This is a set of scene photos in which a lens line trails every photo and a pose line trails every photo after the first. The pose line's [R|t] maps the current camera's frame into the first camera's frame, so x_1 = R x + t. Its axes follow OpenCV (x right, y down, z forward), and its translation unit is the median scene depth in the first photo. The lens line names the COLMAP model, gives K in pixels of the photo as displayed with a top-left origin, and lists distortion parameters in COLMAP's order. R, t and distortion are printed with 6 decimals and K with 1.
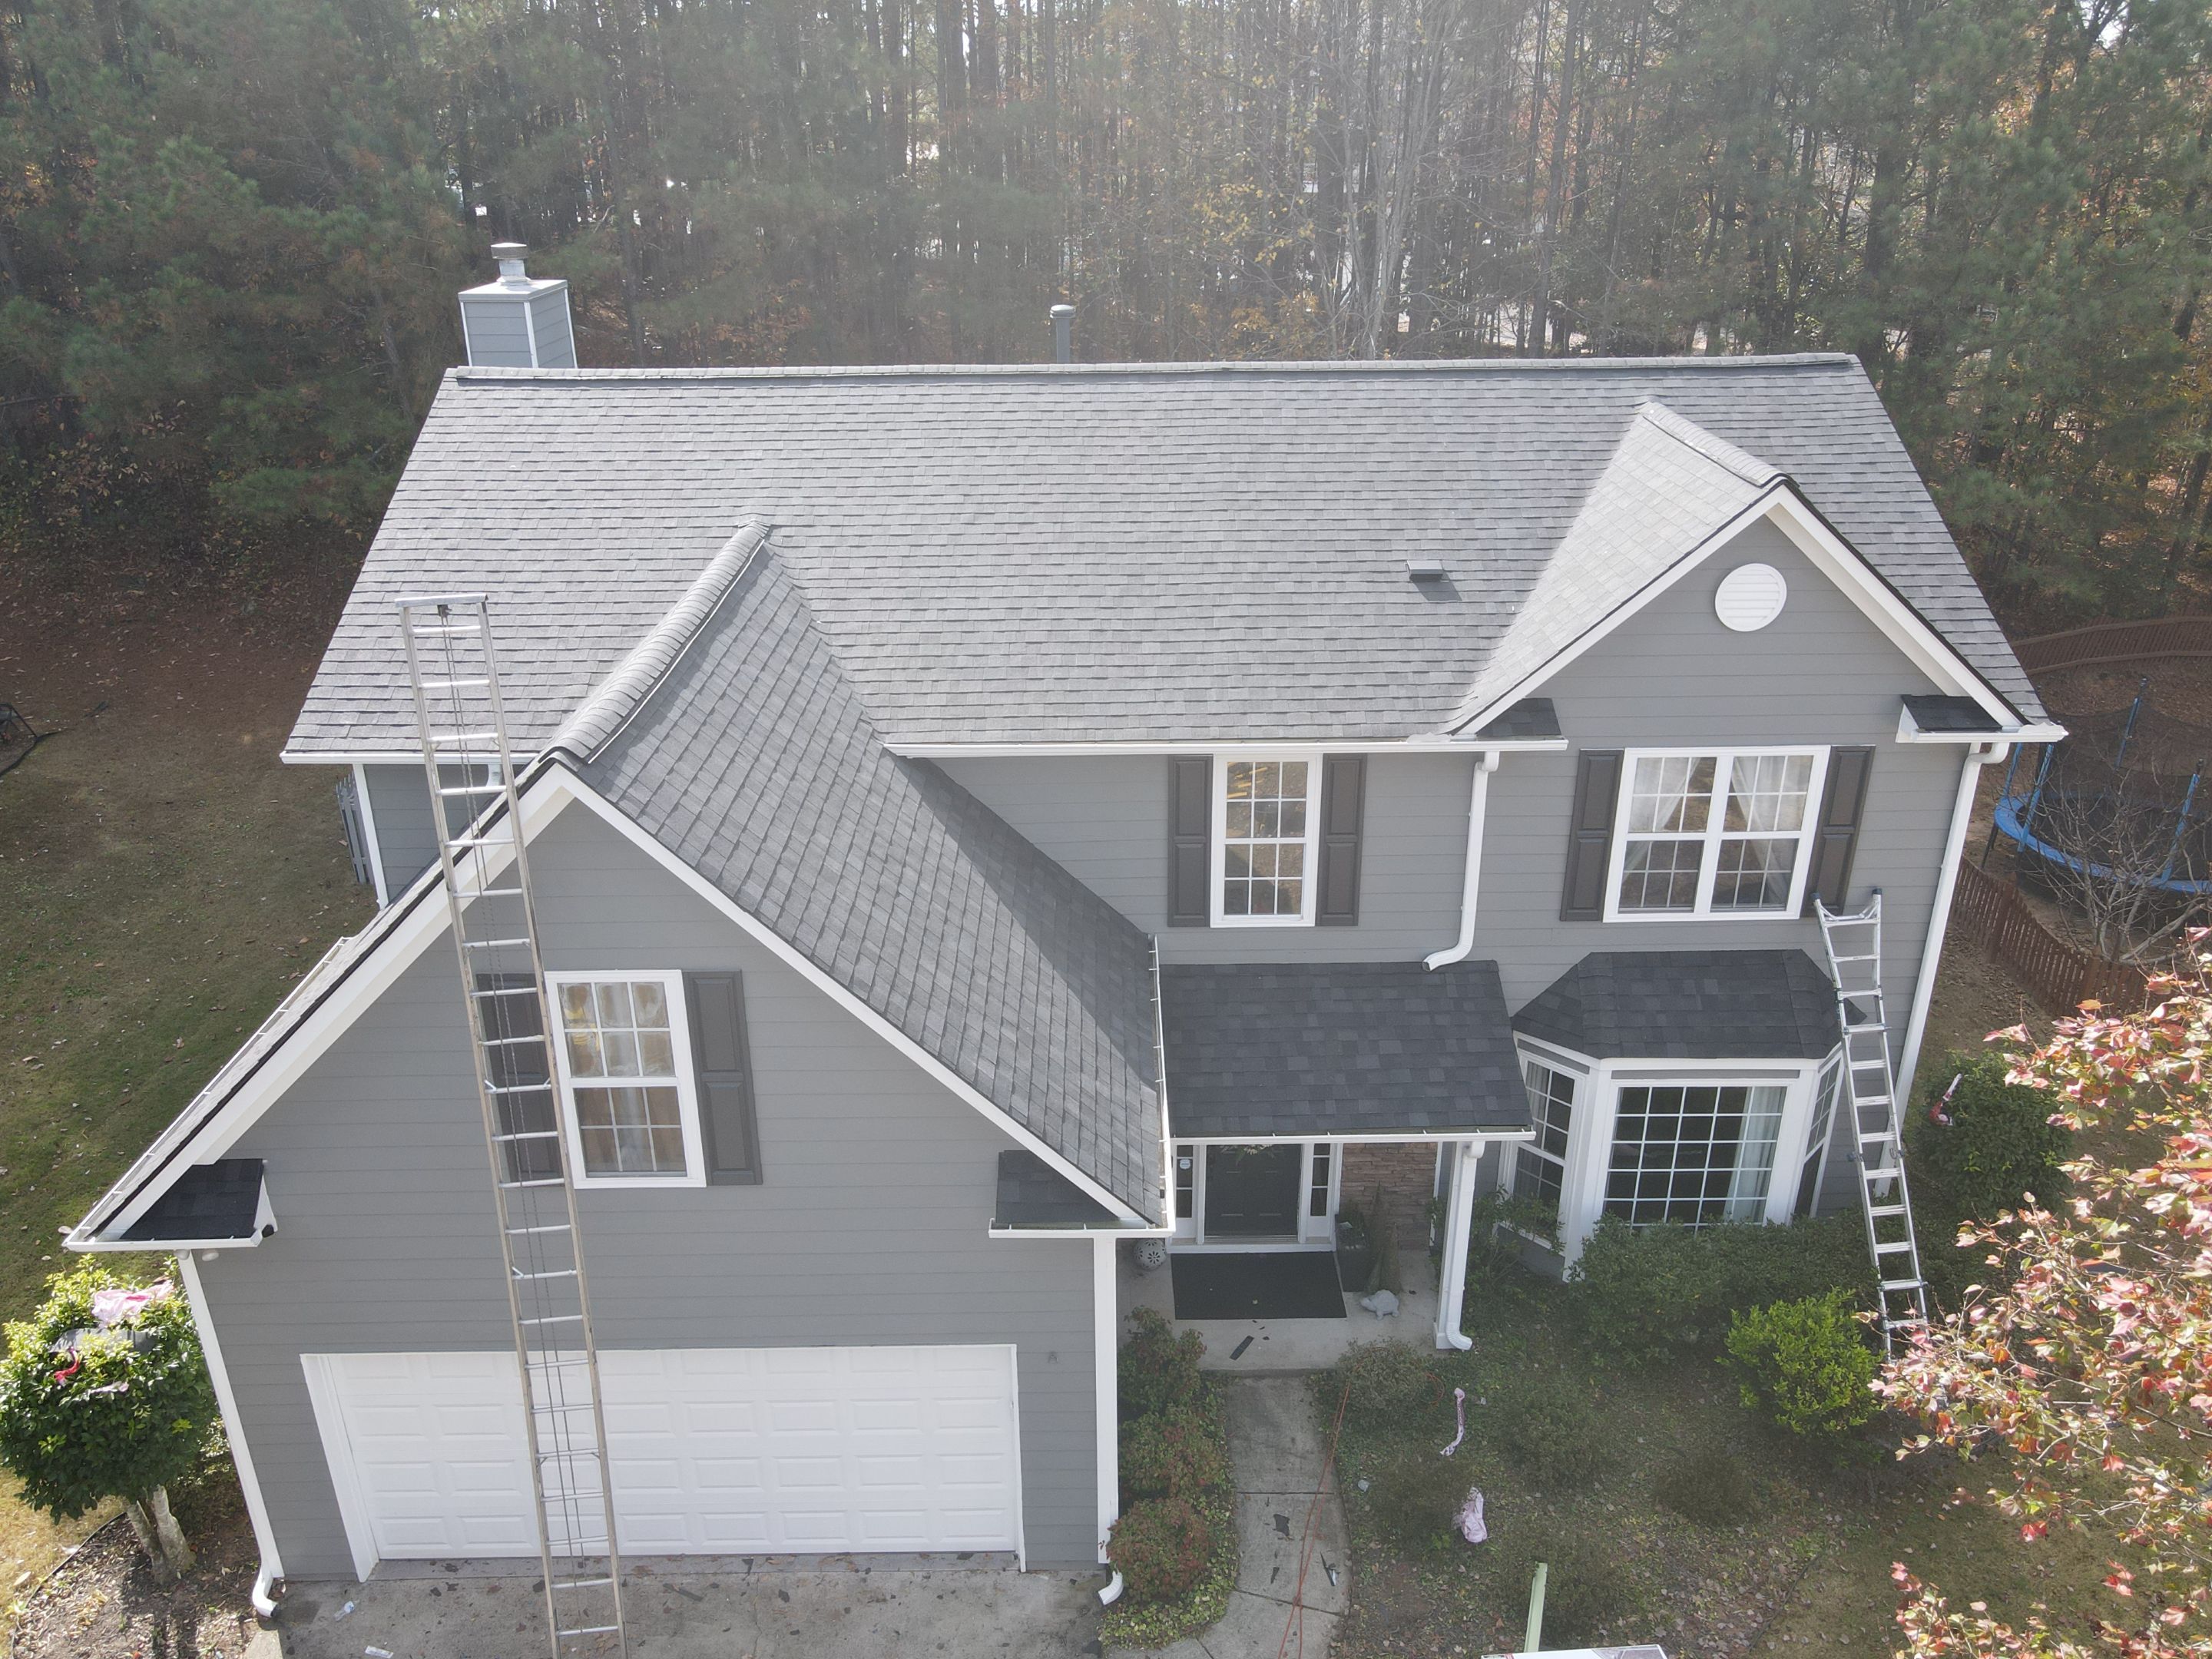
lens RADIAL K [[1617.6, 0, 1106.1], [0, 1617.6, 840.7], [0, 0, 1]] dist [-0.004525, 0.023184]
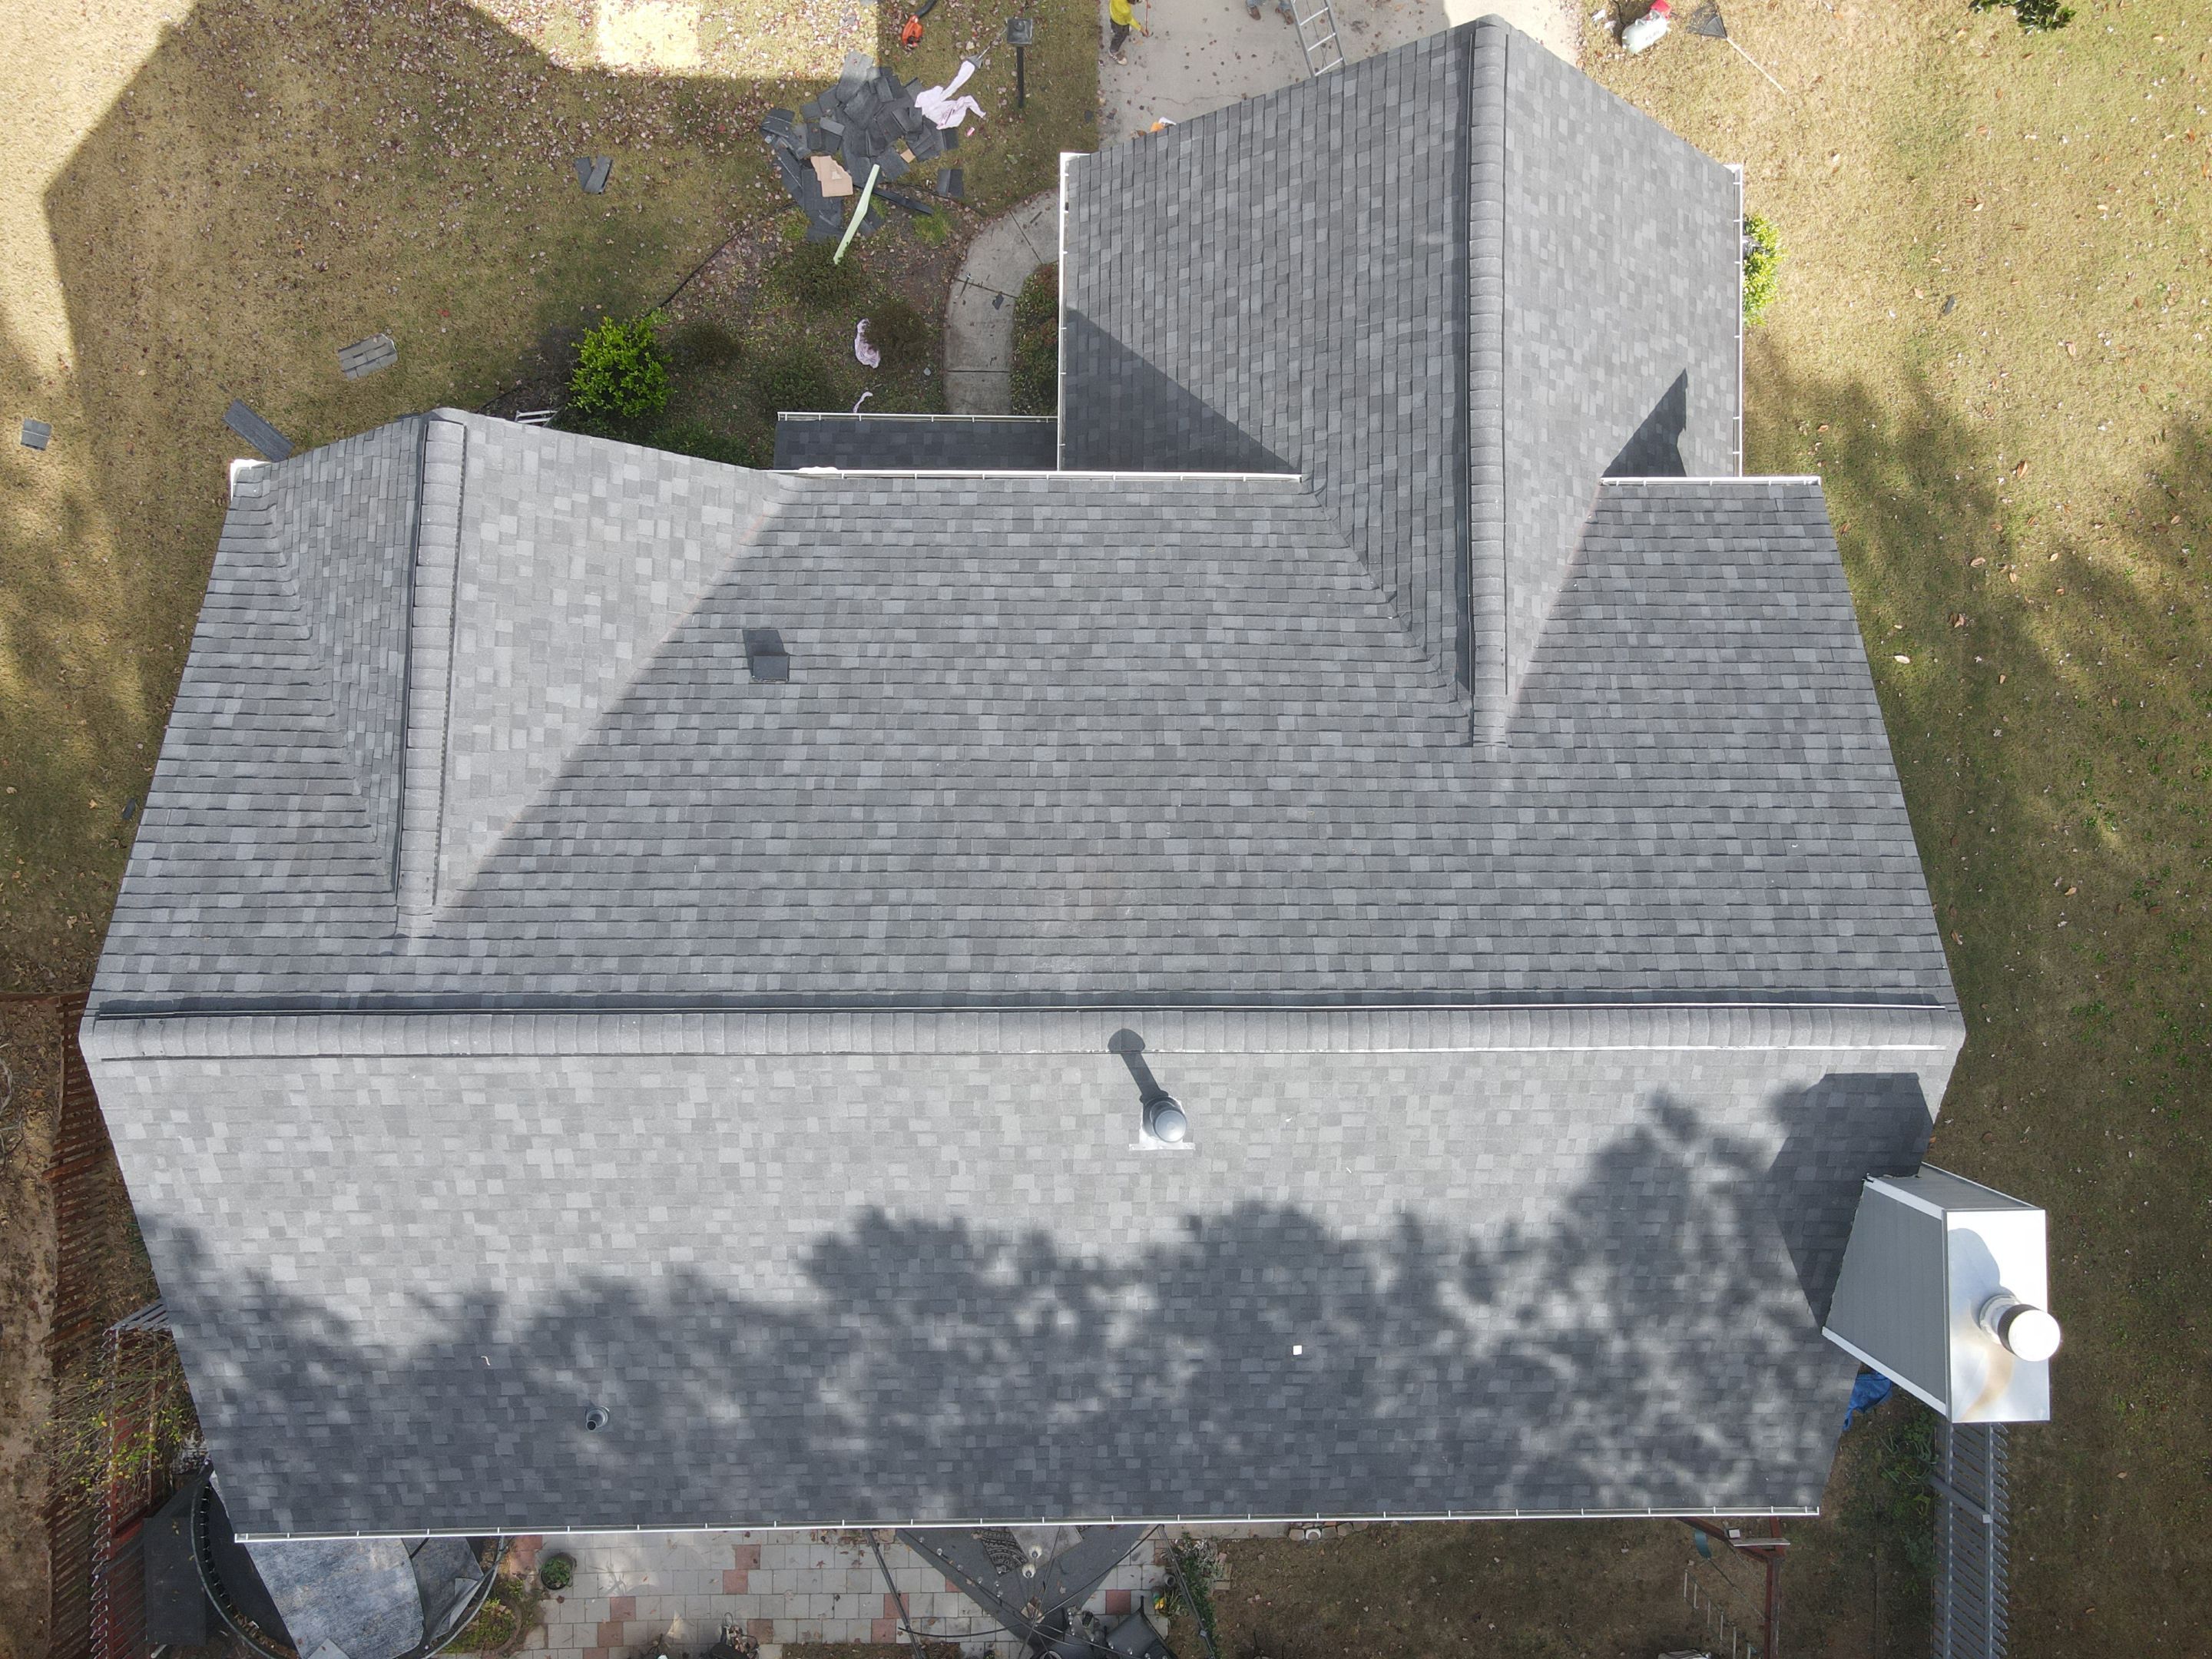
lens RADIAL K [[1617.6, 0, 1114.2], [0, 1617.6, 798.2], [0, 0, 1]] dist [-0.004525, 0.023184]
pose [[-0.999391, -0.009590, -0.033541, 0.027108], [-0.027024, -0.395180, 0.918206, -1.116647], [-0.022060, 0.918554, 0.394680, 0.716225]]
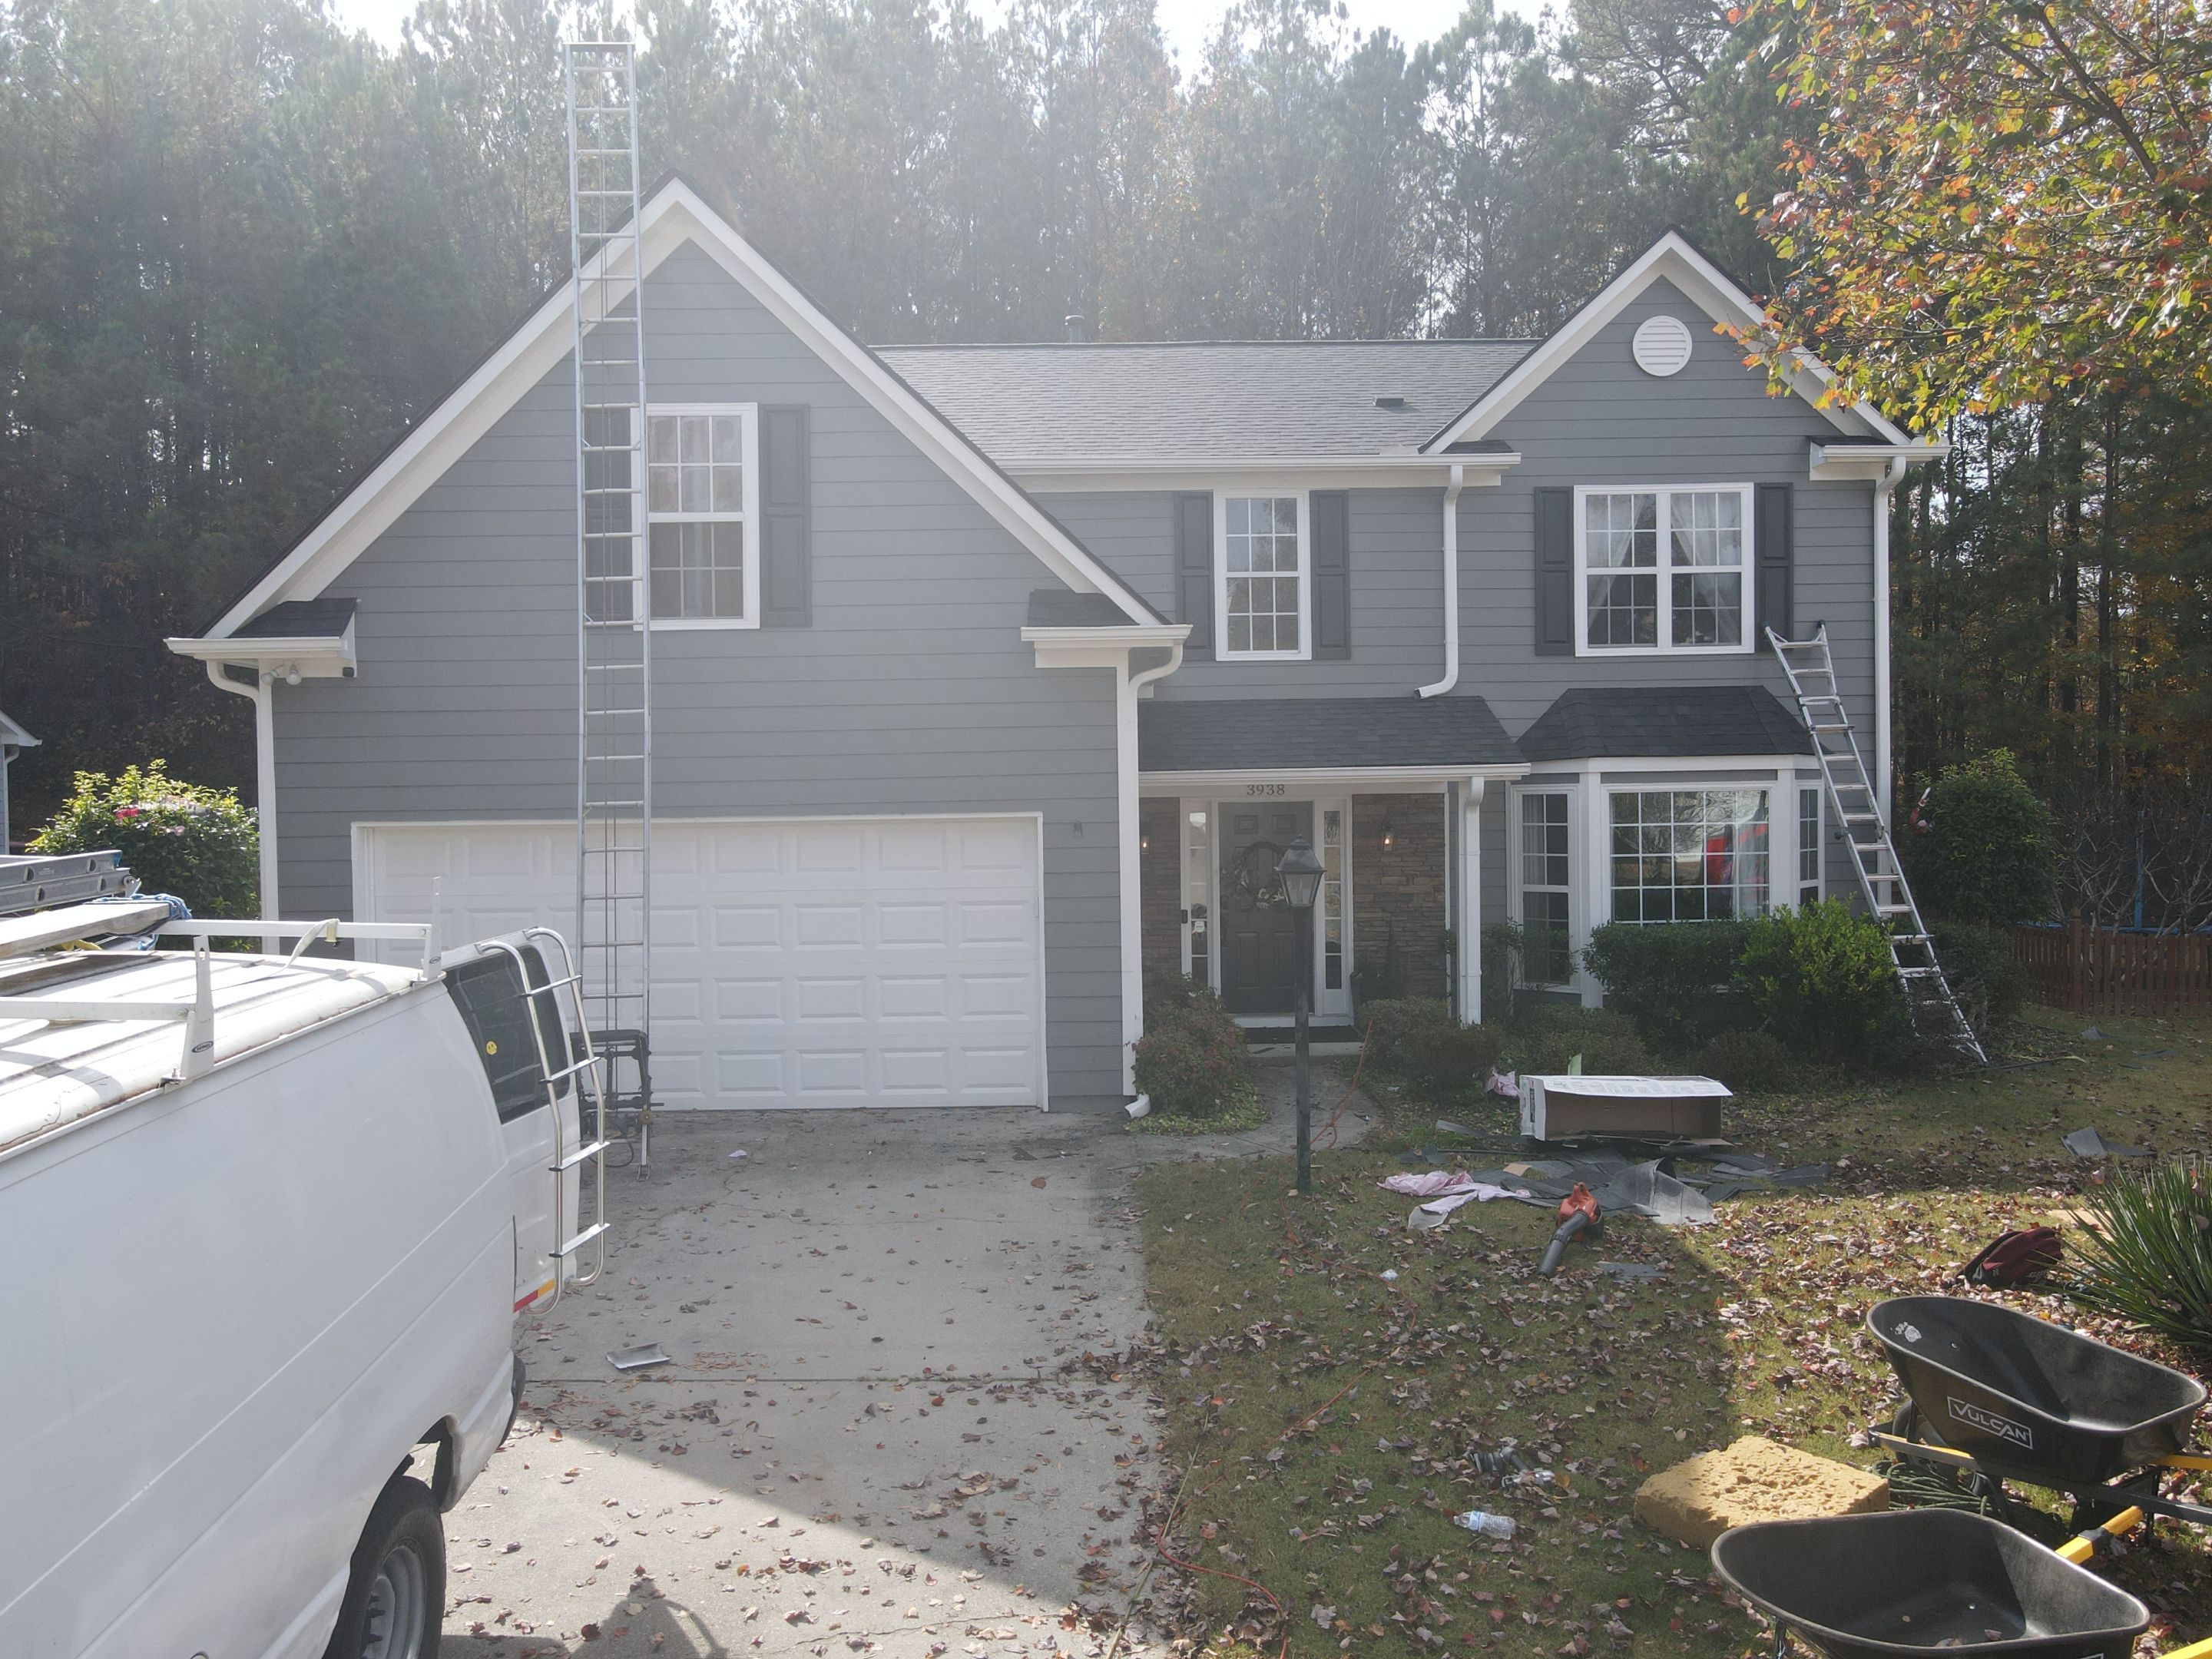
lens RADIAL K [[1617.6, 0, 1104.7], [0, 1617.6, 843.4], [0, 0, 1]] dist [-0.004525, 0.023184]
pose [[0.999957, -0.007719, 0.005155, -0.017633], [0.009098, 0.924997, -0.379864, 0.592530], [-0.001836, 0.379895, 0.925028, 0.039679]]
